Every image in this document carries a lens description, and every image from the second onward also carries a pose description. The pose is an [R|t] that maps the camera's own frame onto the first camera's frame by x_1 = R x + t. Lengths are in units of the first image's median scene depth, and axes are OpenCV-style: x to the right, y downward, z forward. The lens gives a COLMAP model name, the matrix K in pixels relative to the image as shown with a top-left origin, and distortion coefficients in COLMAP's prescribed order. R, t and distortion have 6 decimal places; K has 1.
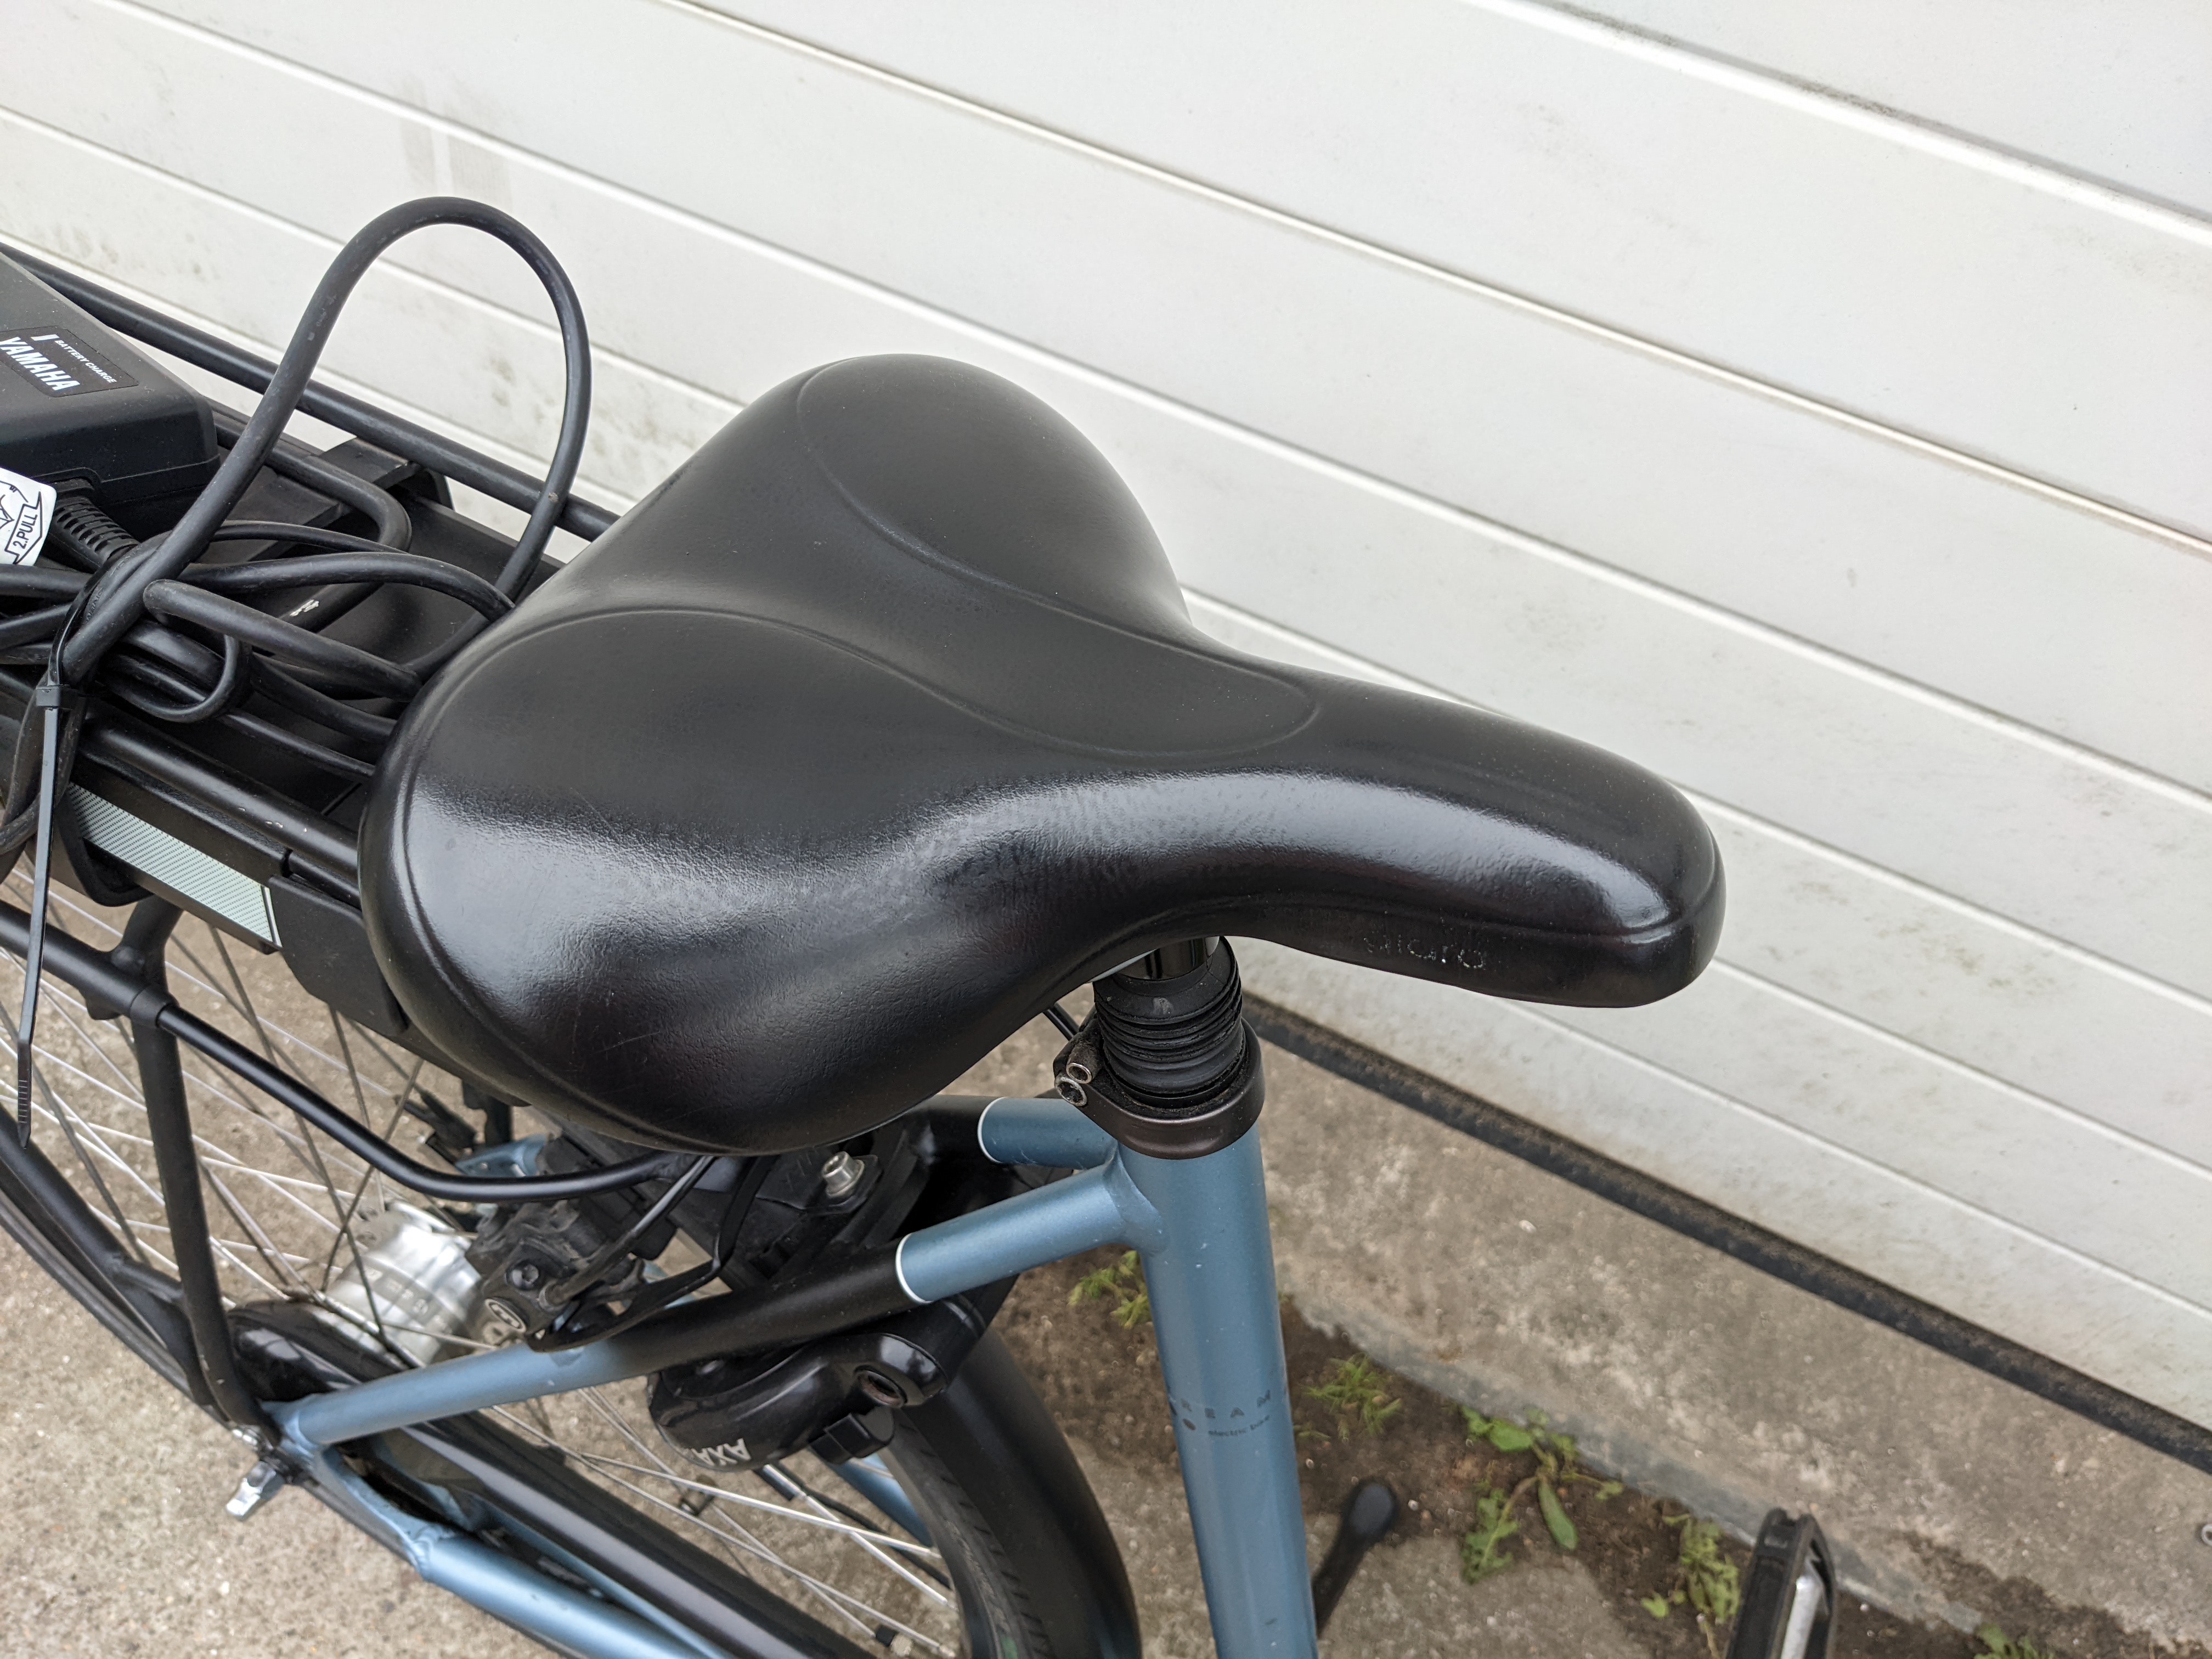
lens RADIAL K [[1782.5, 0, 1115.5], [0, 1782.5, 819.8], [0, 0, 1]] dist [0.046506, -0.086939]
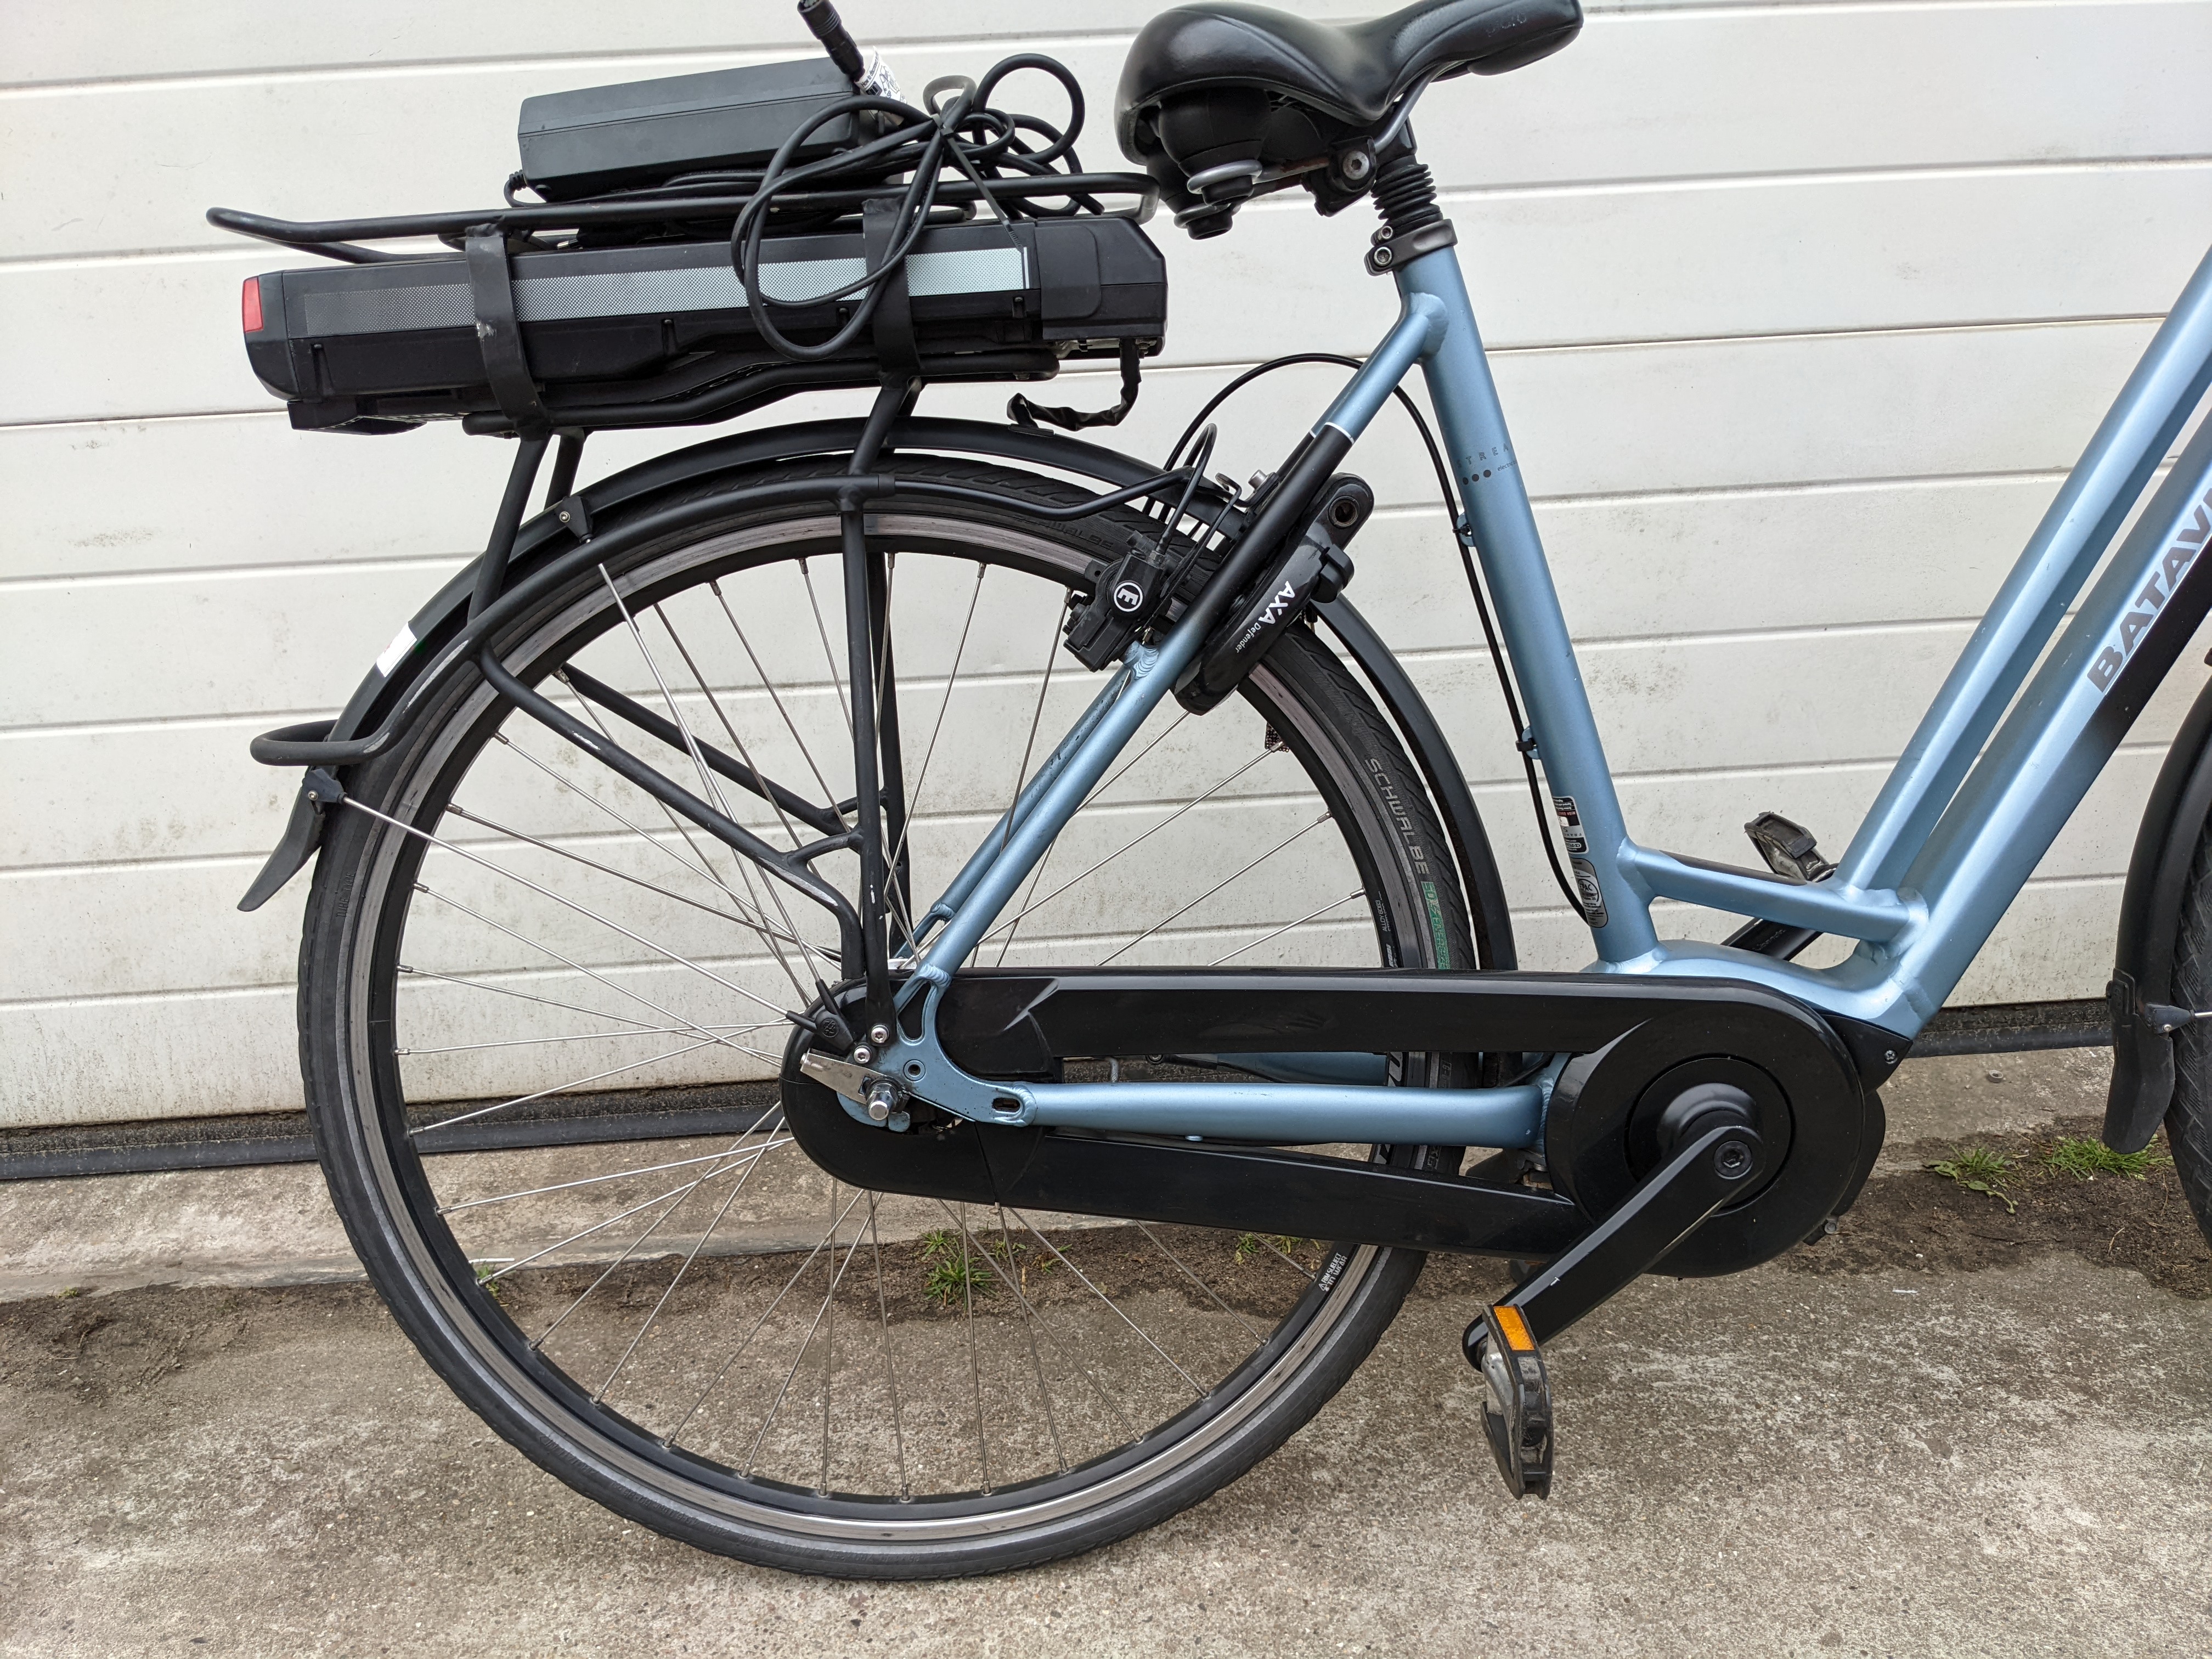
lens RADIAL K [[1775.5, 0, 1134.2], [0, 1775.5, 847.2], [0, 0, 1]] dist [0.047541, -0.085484]
pose [[0.867750, -0.253736, 0.427350, -0.543234], [0.454438, 0.753233, -0.475526, 0.623095], [-0.201236, 0.606842, 0.768925, -0.071830]]
